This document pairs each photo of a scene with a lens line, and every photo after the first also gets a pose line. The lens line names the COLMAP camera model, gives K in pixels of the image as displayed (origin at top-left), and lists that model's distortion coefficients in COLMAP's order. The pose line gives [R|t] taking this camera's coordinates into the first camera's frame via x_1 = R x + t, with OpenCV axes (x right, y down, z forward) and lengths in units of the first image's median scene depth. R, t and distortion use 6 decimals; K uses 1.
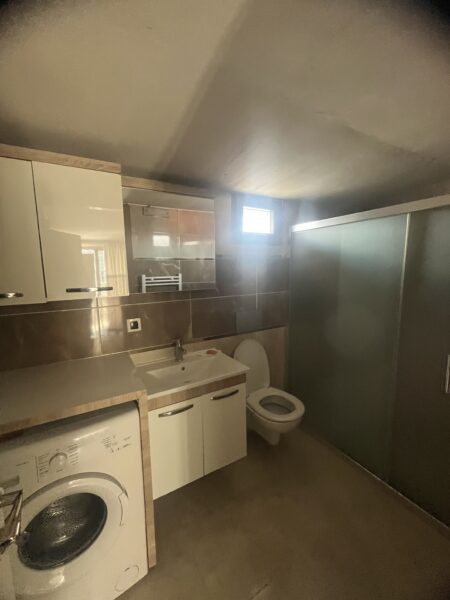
lens RADIAL K [[245.2, 0, 225.0], [0, 245.2, 300.0], [0, 0, 1]] dist [-0.001783, -0.000526]
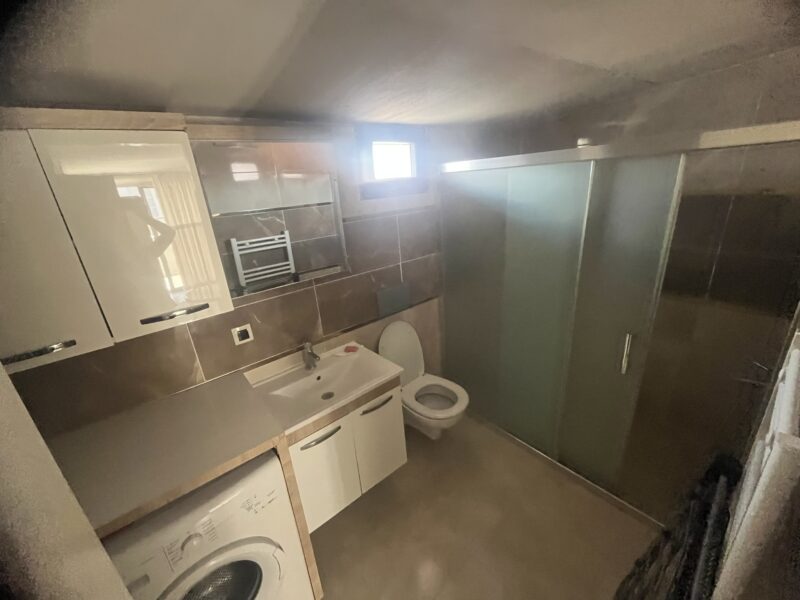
lens RADIAL K [[326.9, 0, 395.3], [0, 326.9, 300.0], [0, 0, 1]] dist [-0.001783, -0.000526]
pose [[0.984747, -0.113875, 0.131553, -0.036352], [0.083645, 0.972814, 0.215953, -0.152391], [-0.152569, -0.201656, 0.967501, 0.008972]]
